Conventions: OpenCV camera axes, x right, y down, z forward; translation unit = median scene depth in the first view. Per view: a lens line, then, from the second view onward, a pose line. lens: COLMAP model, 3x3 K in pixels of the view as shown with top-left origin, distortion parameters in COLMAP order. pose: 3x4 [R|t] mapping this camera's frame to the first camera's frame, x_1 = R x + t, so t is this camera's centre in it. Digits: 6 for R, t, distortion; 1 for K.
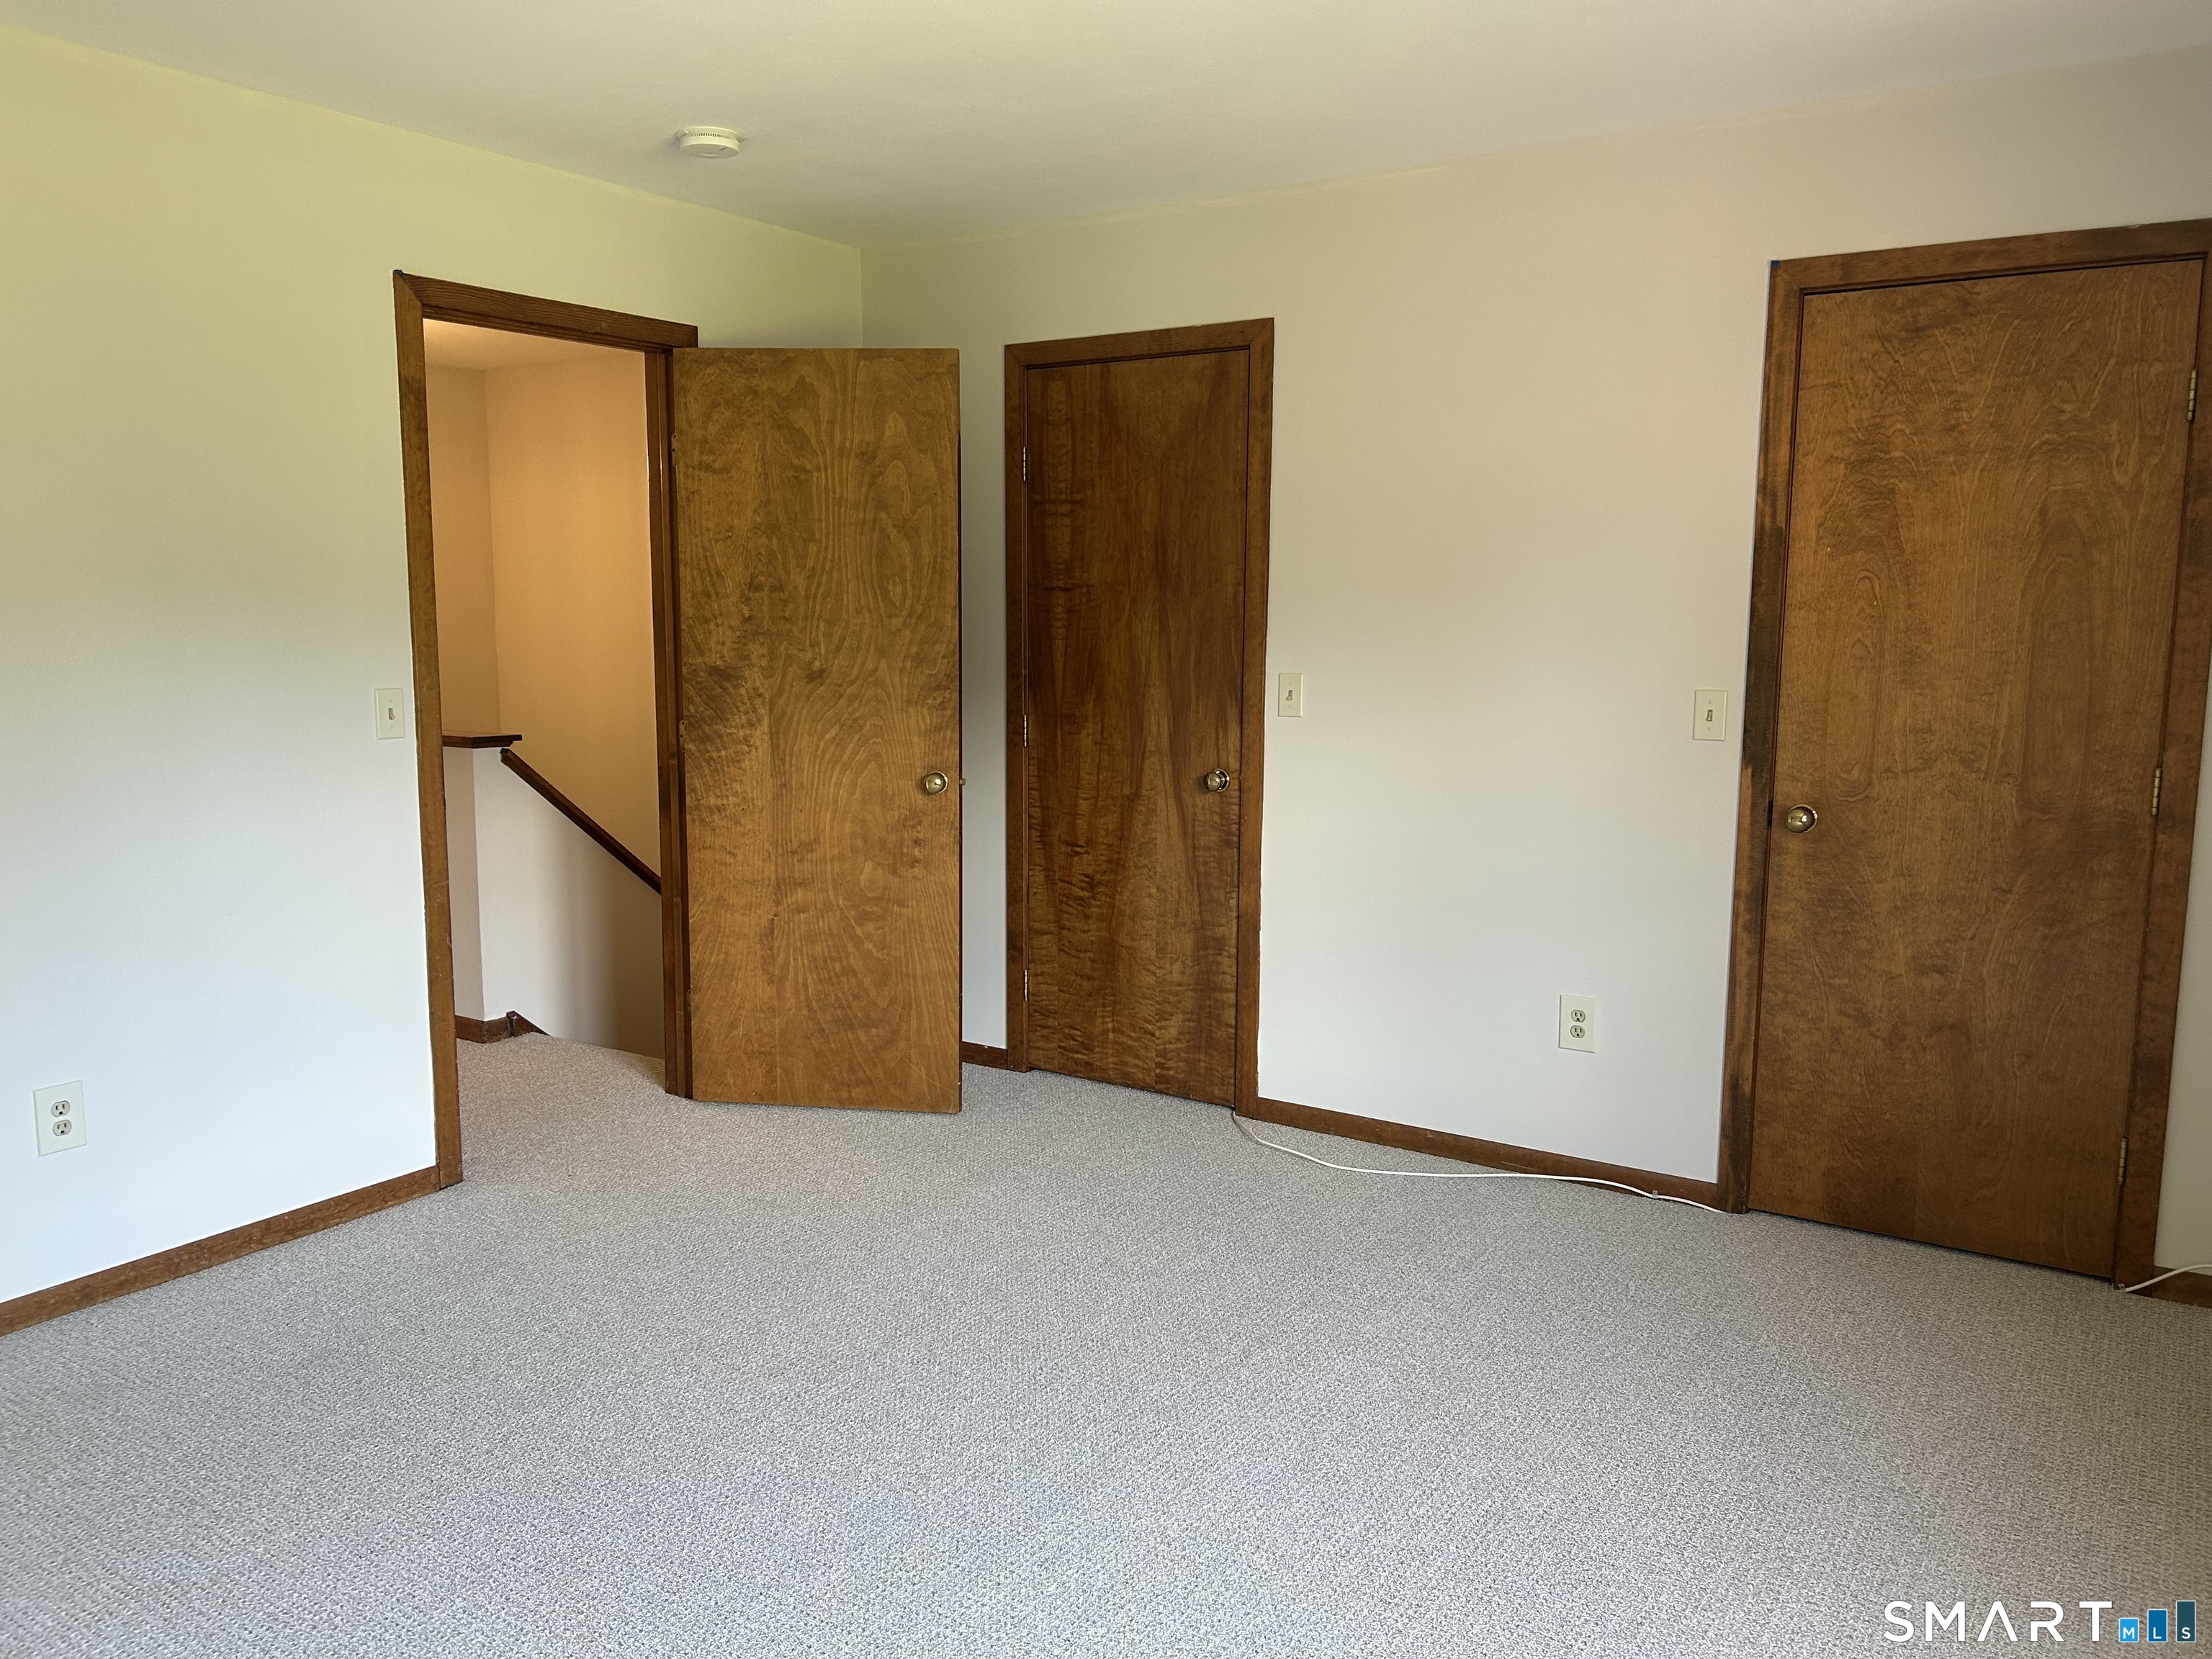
lens RADIAL K [[1660.9, 0, 1112.5], [0, 1660.9, 853.1], [0, 0, 1]] dist [0.110776, -0.118380]
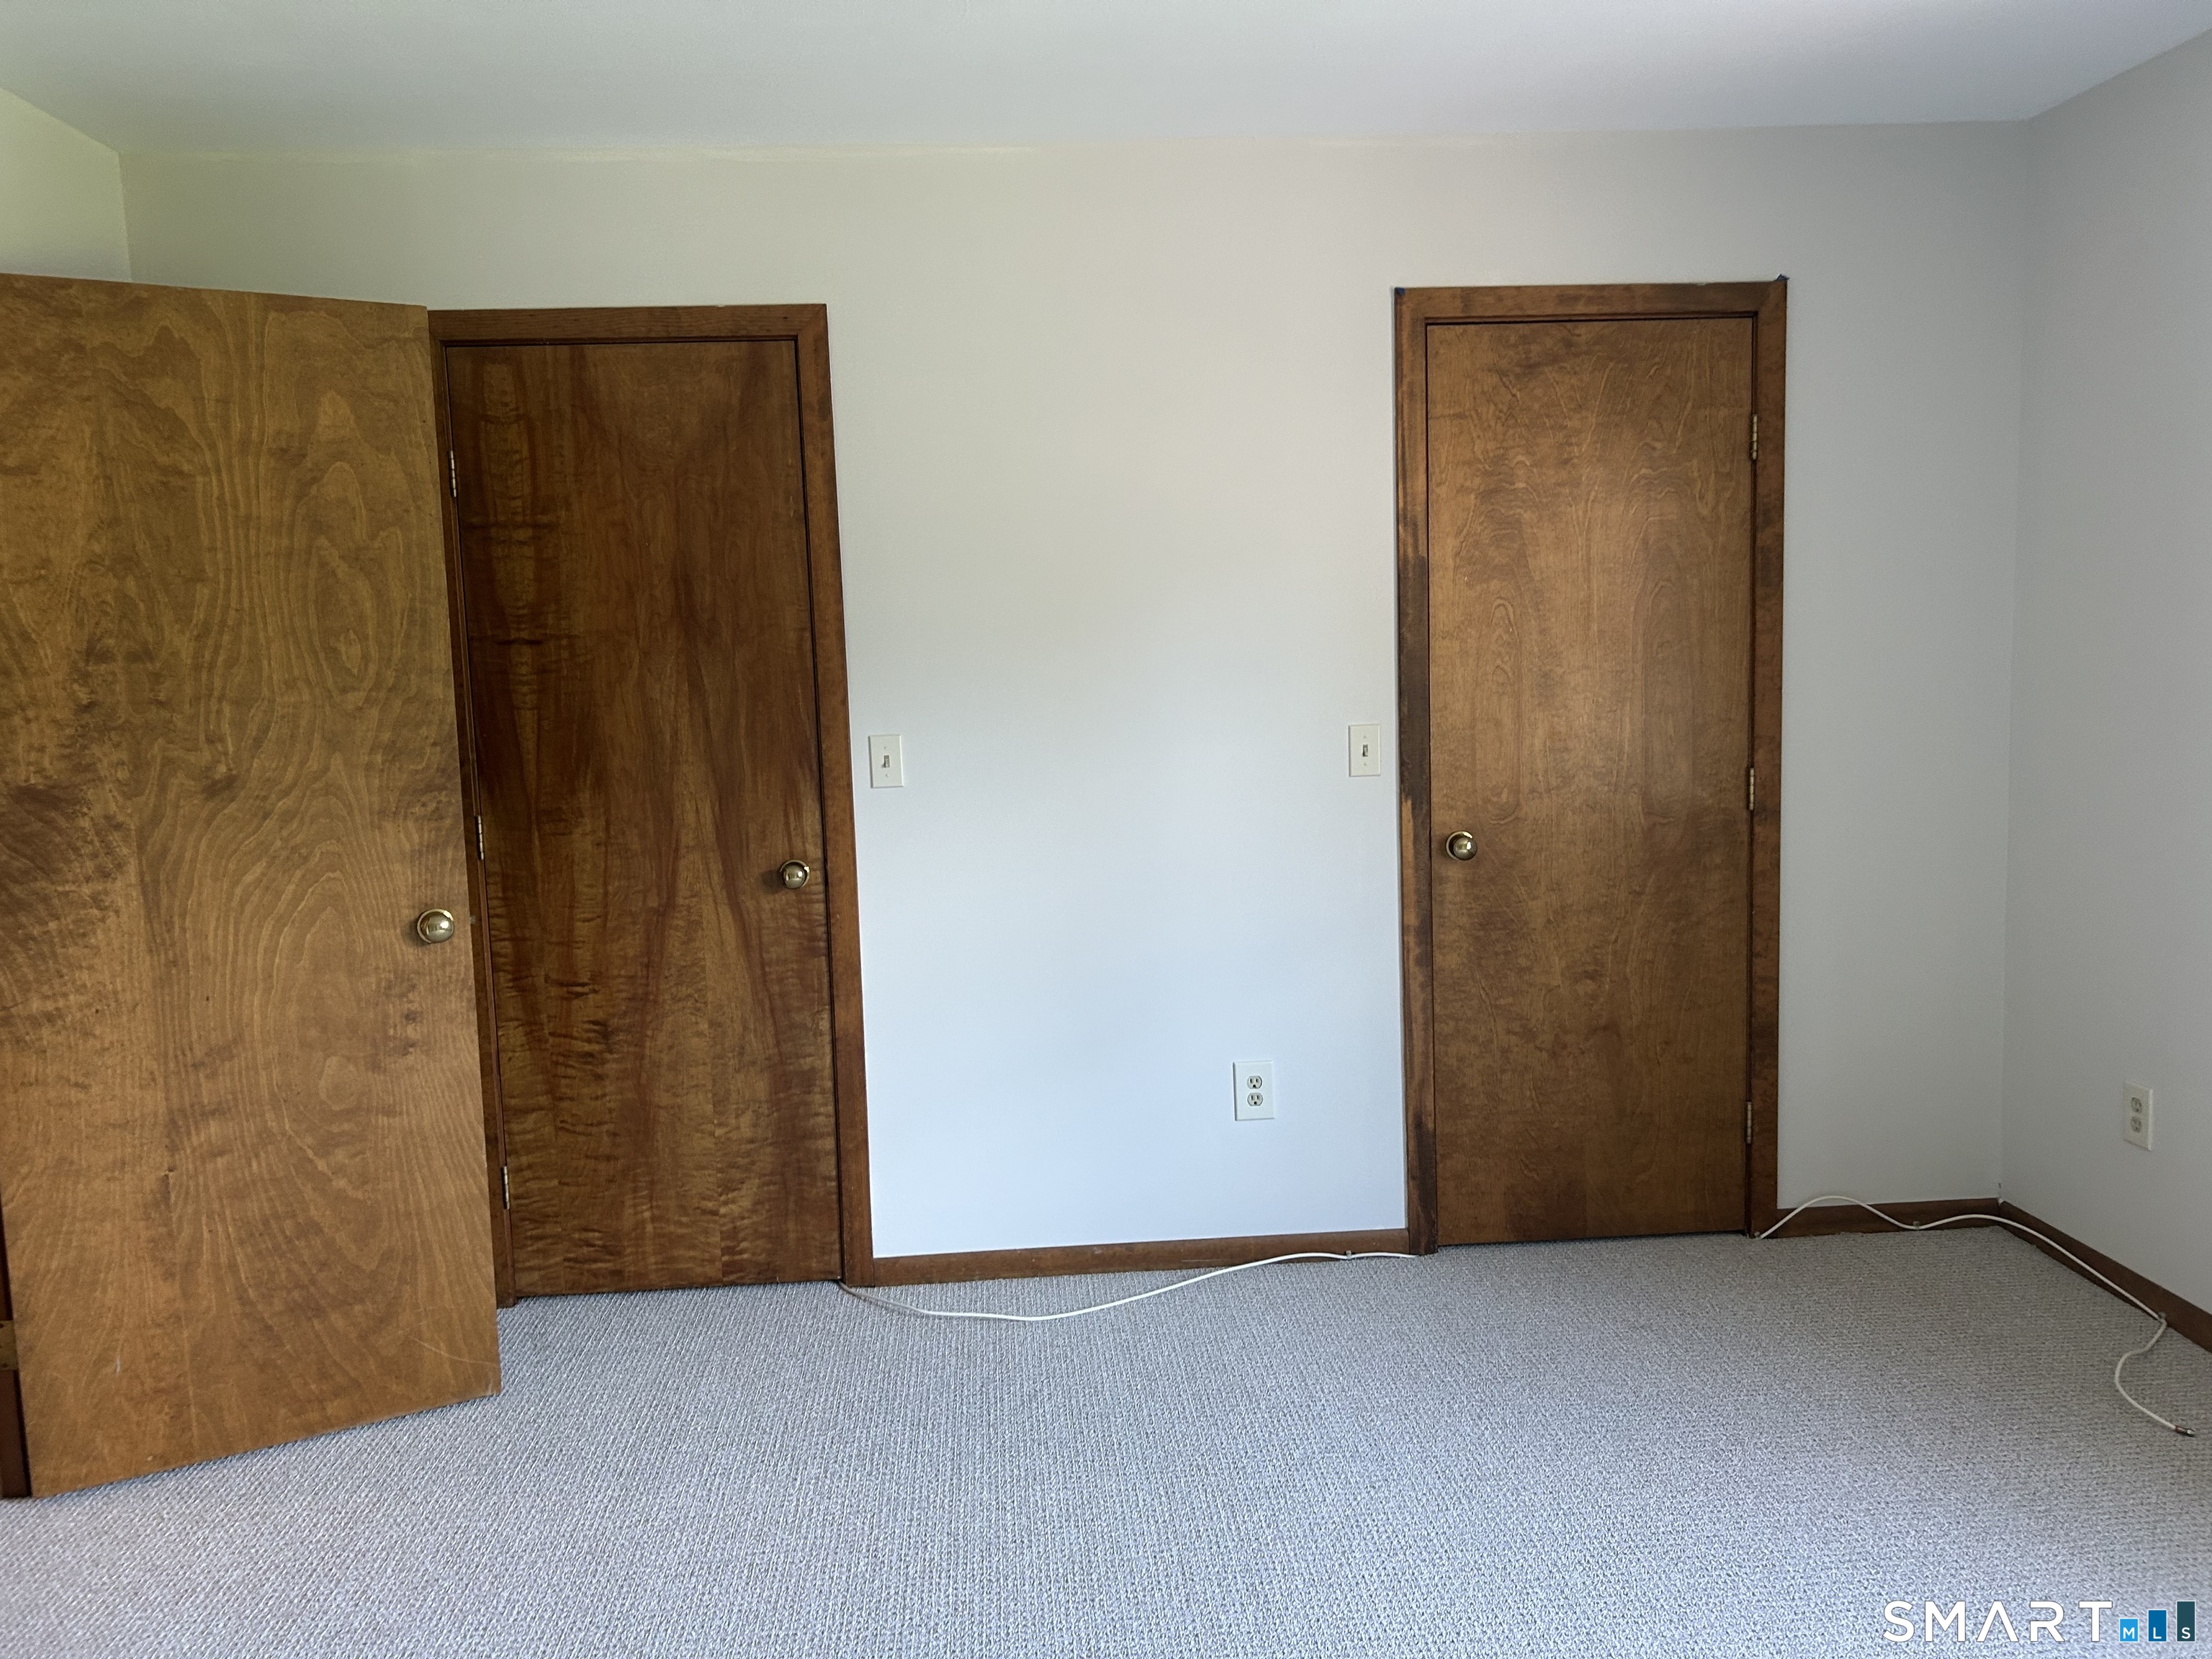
lens RADIAL K [[1669.4, 0, 1106.0], [0, 1669.4, 829.5], [0, 0, 1]] dist [0.069199, -0.077183]
pose [[0.800774, -0.100509, 0.590473, -0.292662], [0.124637, 0.992202, -0.000138, -0.047507], [-0.585855, 0.073706, 0.807057, 0.272946]]
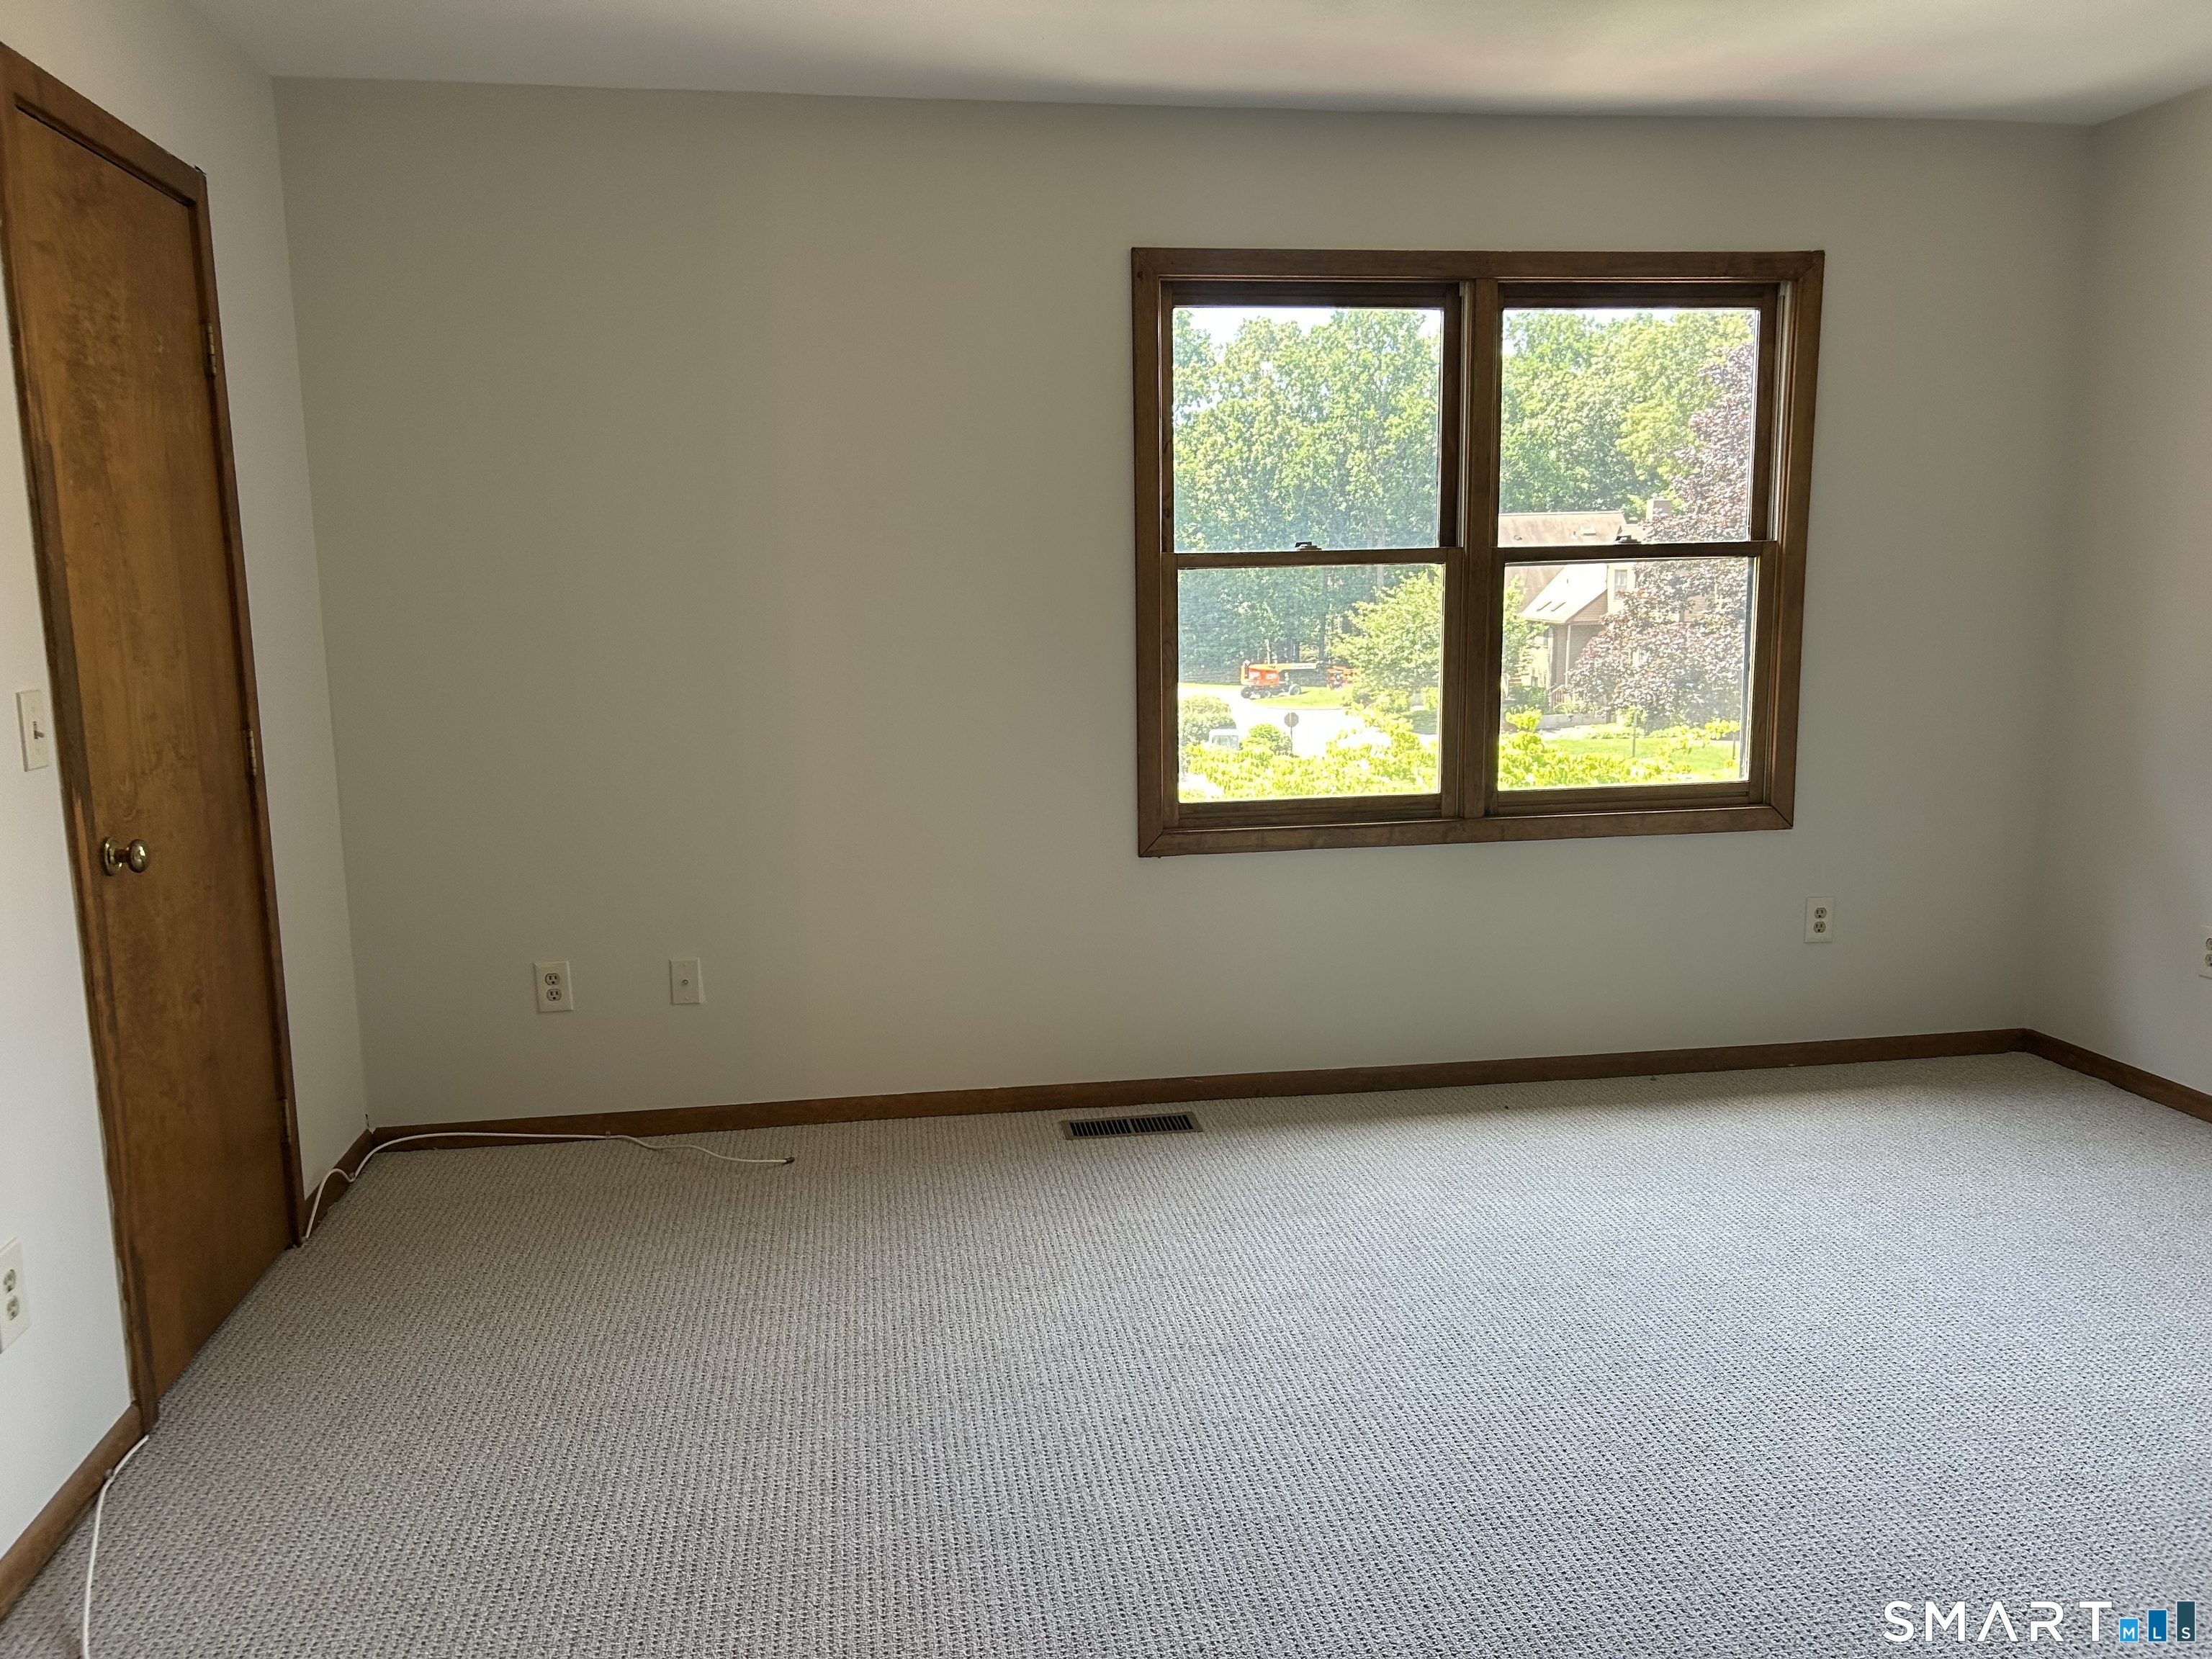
lens RADIAL K [[1660.9, 0, 1112.5], [0, 1660.9, 853.1], [0, 0, 1]] dist [0.110776, -0.118380]
pose [[-0.680989, -0.119044, 0.722553, -0.348423], [0.107979, 0.959589, 0.259864, -0.139707], [-0.724289, 0.254985, -0.640615, 0.982892]]
